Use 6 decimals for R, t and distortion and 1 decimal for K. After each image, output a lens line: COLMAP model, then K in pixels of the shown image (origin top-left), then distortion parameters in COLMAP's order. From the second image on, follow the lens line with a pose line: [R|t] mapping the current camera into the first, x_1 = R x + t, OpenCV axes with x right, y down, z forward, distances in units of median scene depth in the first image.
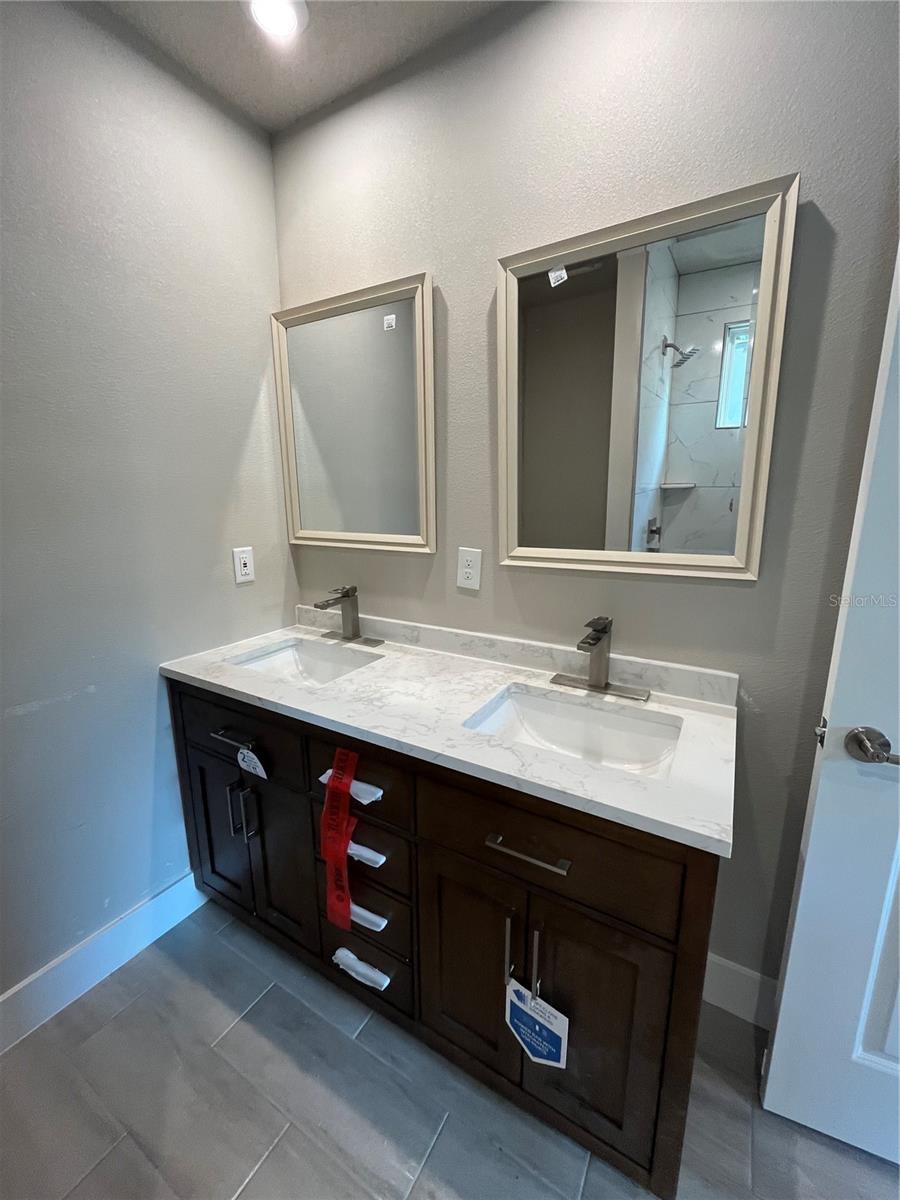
lens RADIAL K [[484.5, 0, 451.5], [0, 484.5, 598.3], [0, 0, 1]] dist [-0.003642, 0.000299]
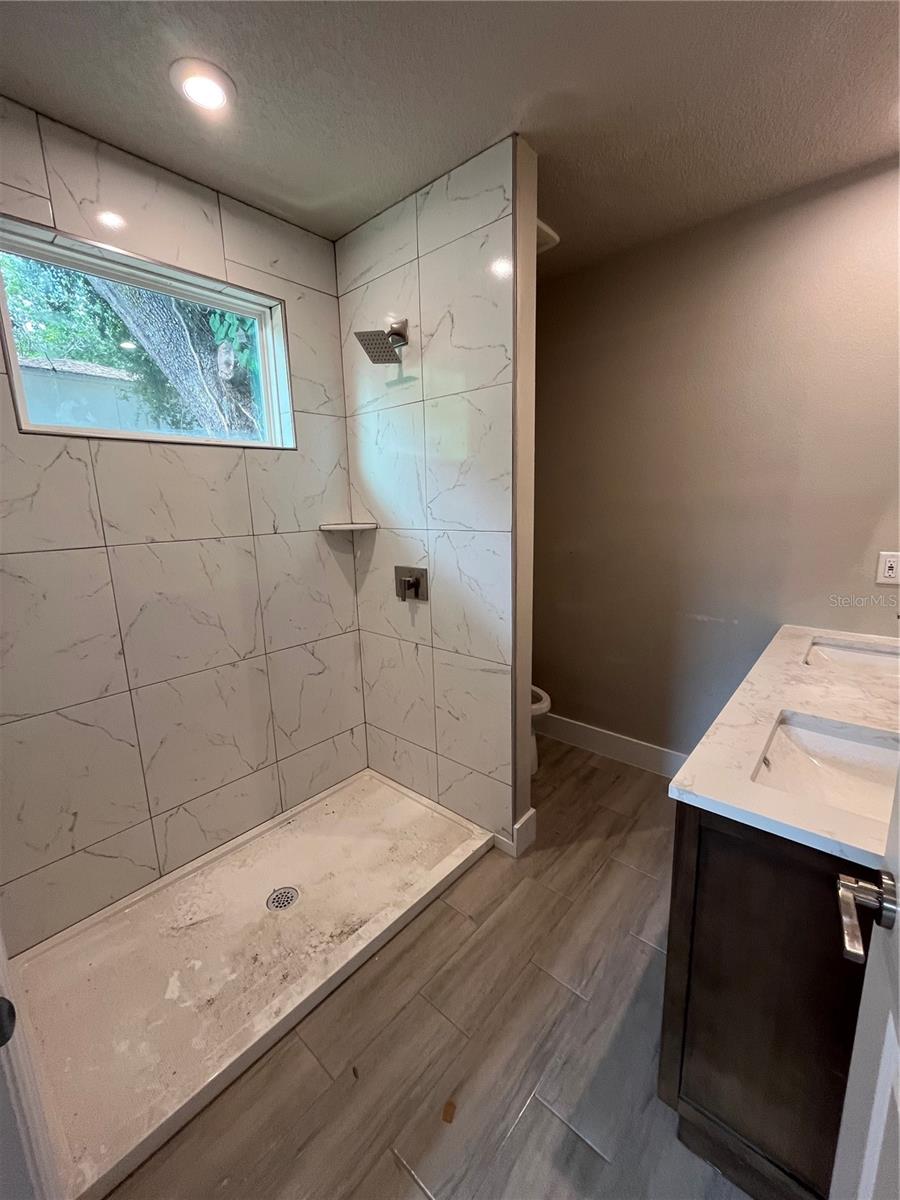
lens RADIAL K [[484.5, 0, 451.4], [0, 484.5, 596.8], [0, 0, 1]] dist [-0.003642, 0.000299]
pose [[-0.183191, 0.196021, -0.963336, 1.098546], [-0.176860, 0.957359, 0.228437, -0.109573], [0.967038, 0.212223, -0.140711, 0.290724]]
